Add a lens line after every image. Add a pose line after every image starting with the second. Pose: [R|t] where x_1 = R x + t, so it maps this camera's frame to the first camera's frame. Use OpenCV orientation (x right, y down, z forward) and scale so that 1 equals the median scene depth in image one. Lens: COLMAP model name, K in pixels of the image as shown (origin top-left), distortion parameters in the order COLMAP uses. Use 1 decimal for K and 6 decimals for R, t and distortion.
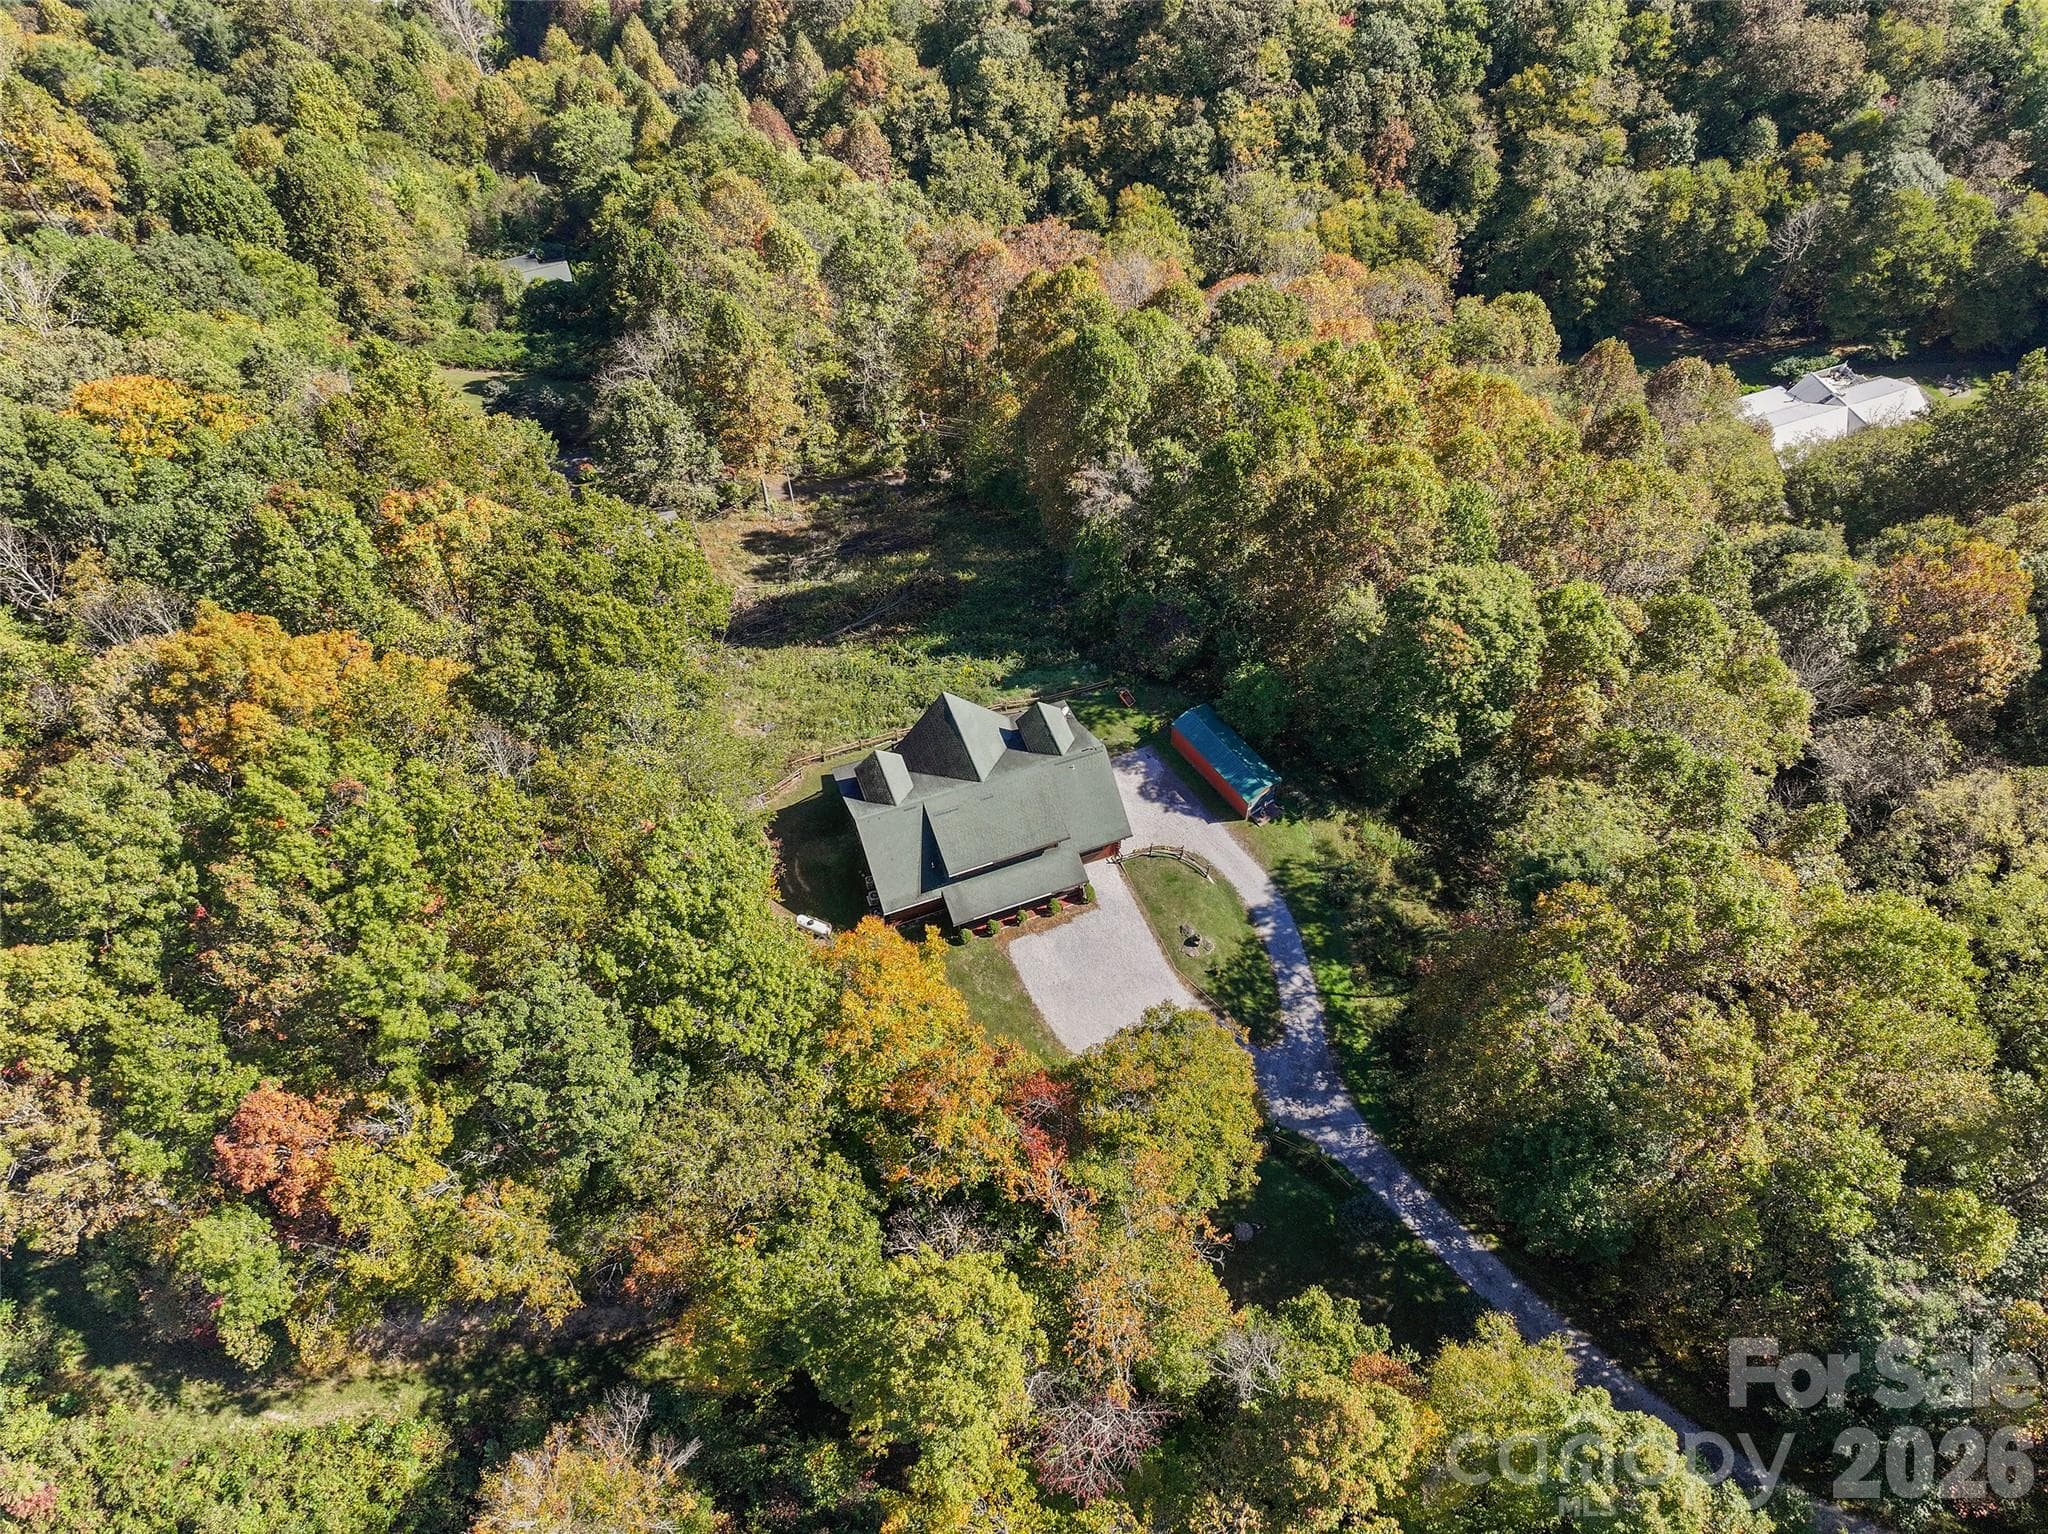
lens RADIAL K [[1464.2, 0, 1026.3], [0, 1464.2, 775.0], [0, 0, 1]] dist [0.004145, 0.027371]
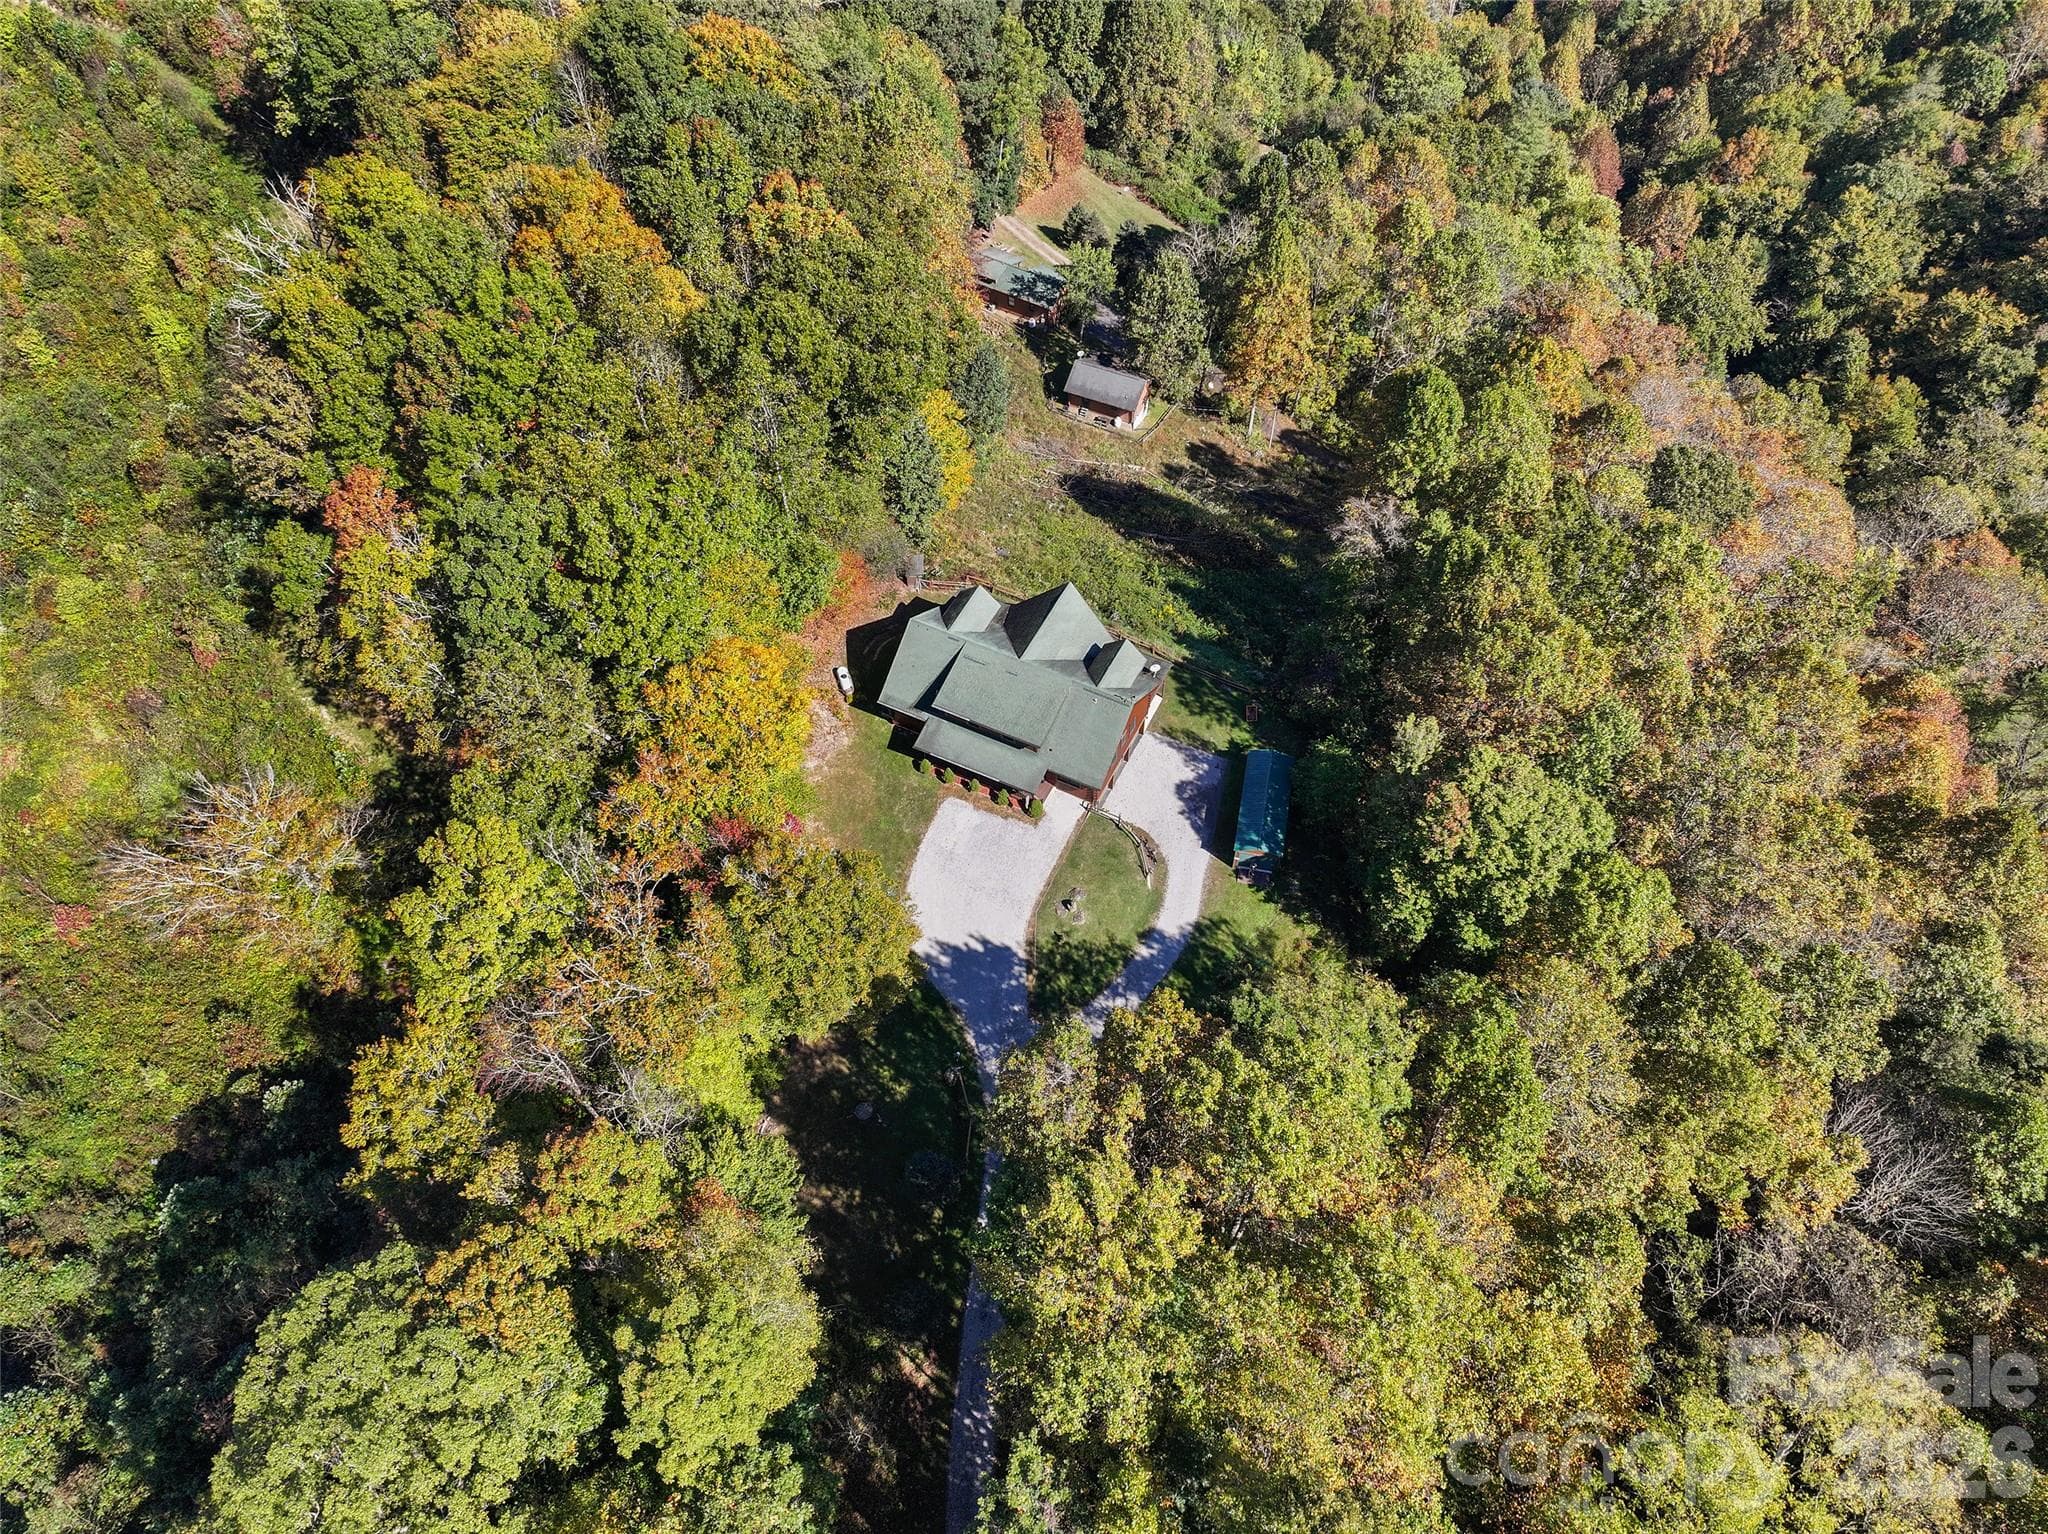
lens RADIAL K [[1464.2, 0, 1024.5], [0, 1464.2, 764.8], [0, 0, 1]] dist [0.004145, 0.027371]
pose [[0.680966, 0.589509, -0.434471, 0.444604], [-0.590303, 0.792981, 0.150743, -0.089958], [0.433392, 0.153819, 0.887982, 0.074381]]
